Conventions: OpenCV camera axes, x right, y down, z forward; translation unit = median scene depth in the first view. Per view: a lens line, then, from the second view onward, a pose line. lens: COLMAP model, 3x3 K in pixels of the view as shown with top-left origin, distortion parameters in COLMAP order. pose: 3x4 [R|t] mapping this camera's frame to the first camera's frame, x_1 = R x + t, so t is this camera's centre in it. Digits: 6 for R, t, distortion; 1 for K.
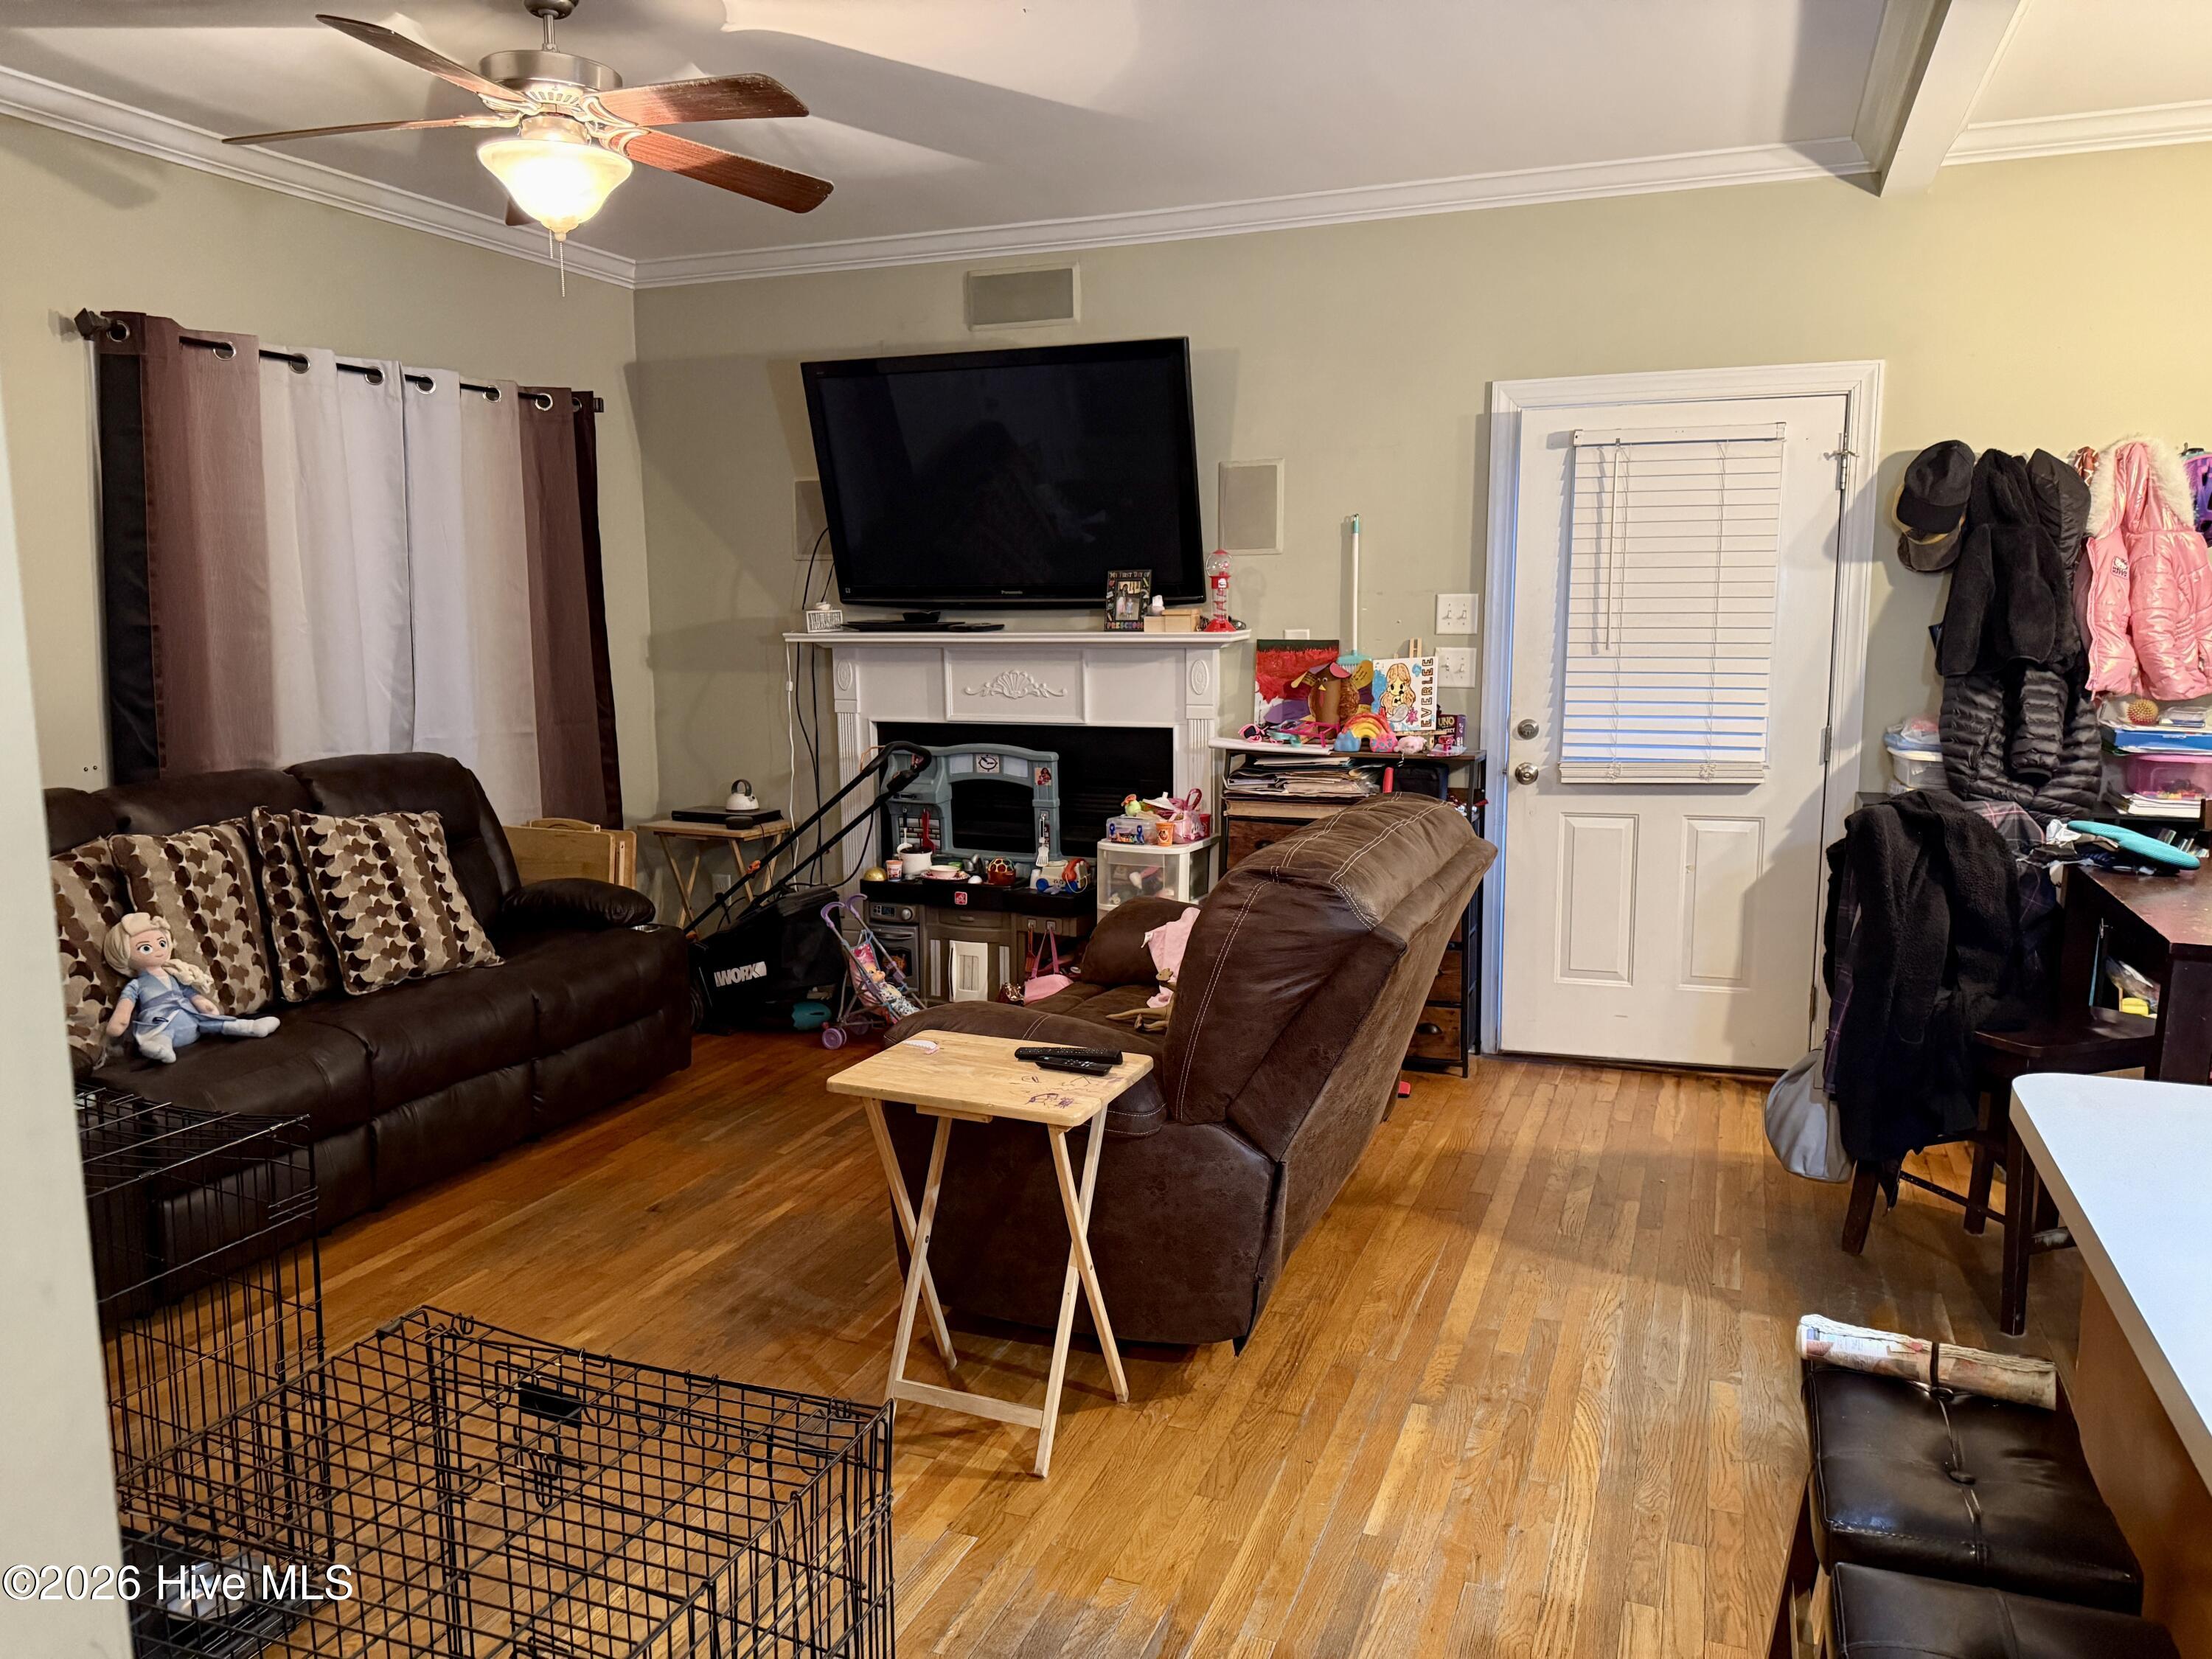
lens RADIAL K [[1568.4, 0, 1107.8], [0, 1568.4, 825.4], [0, 0, 1]] dist [0.064373, -0.073000]
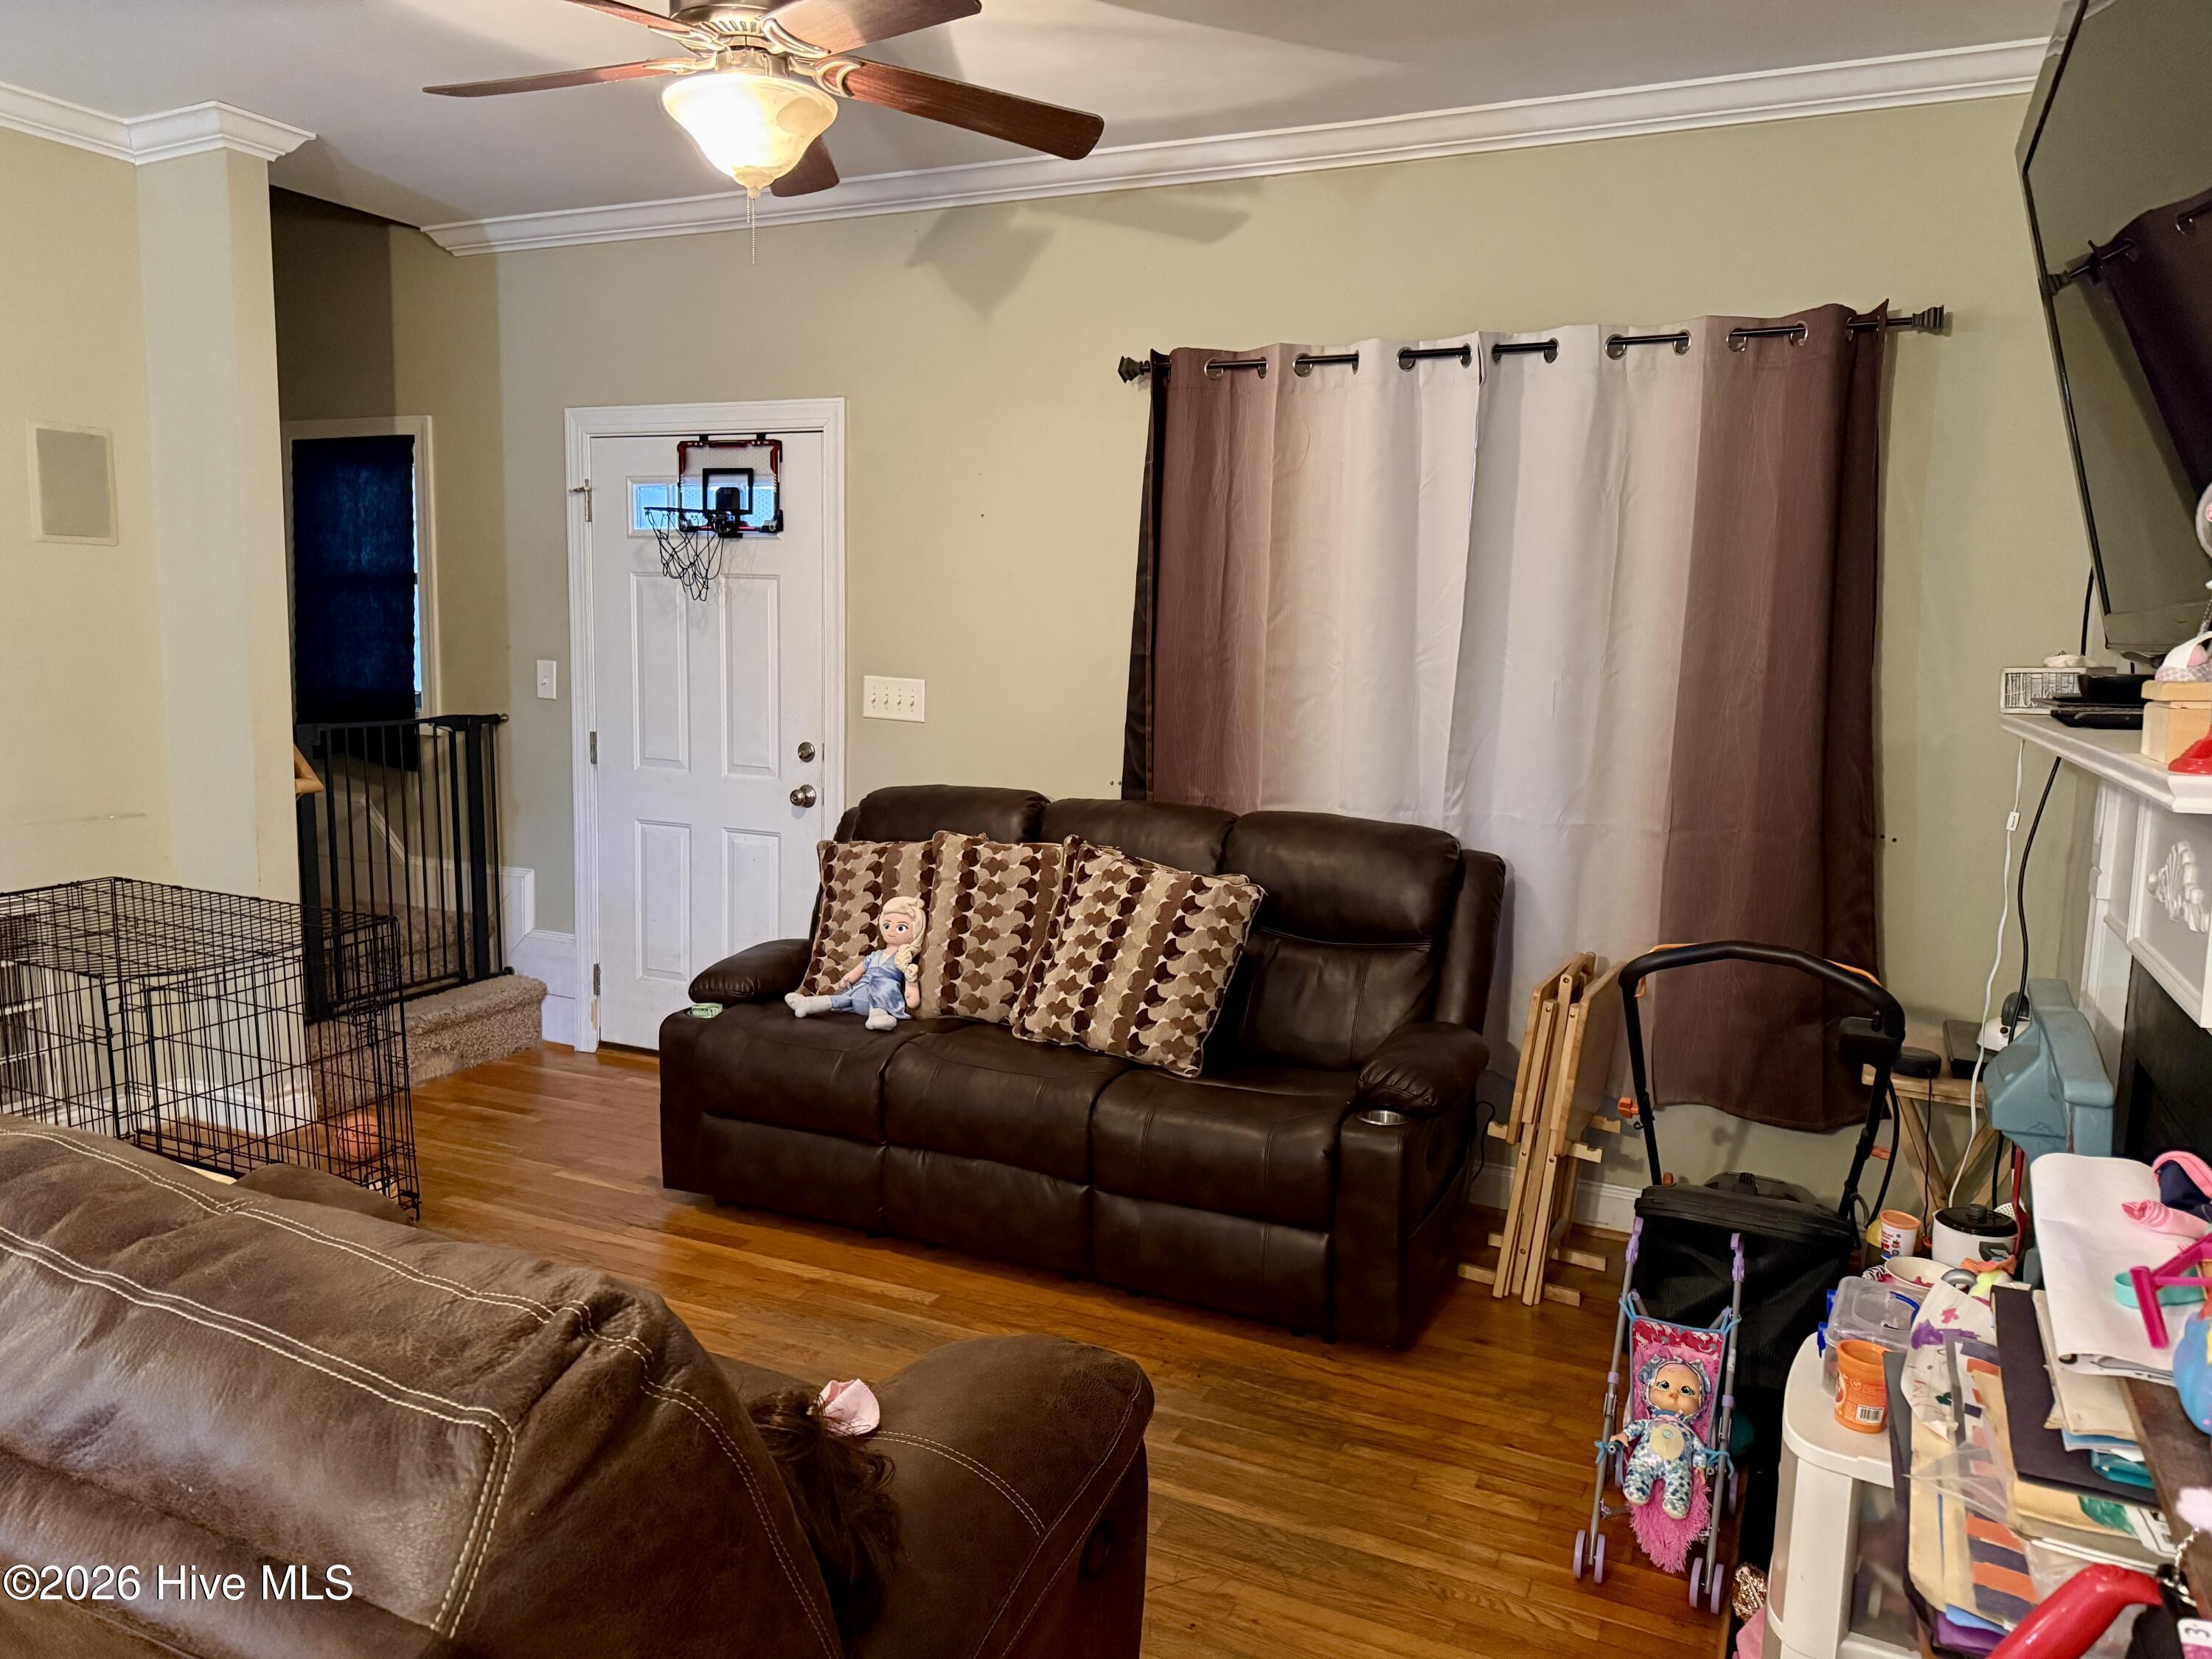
lens RADIAL K [[1571.9, 0, 1104.8], [0, 1571.9, 829.7], [0, 0, 1]] dist [0.099147, -0.130825]
pose [[-0.059653, 0.131049, -0.989579, 0.417150], [-0.169987, 0.975532, 0.139436, -0.146354], [0.983639, 0.176533, -0.035917, 0.992080]]
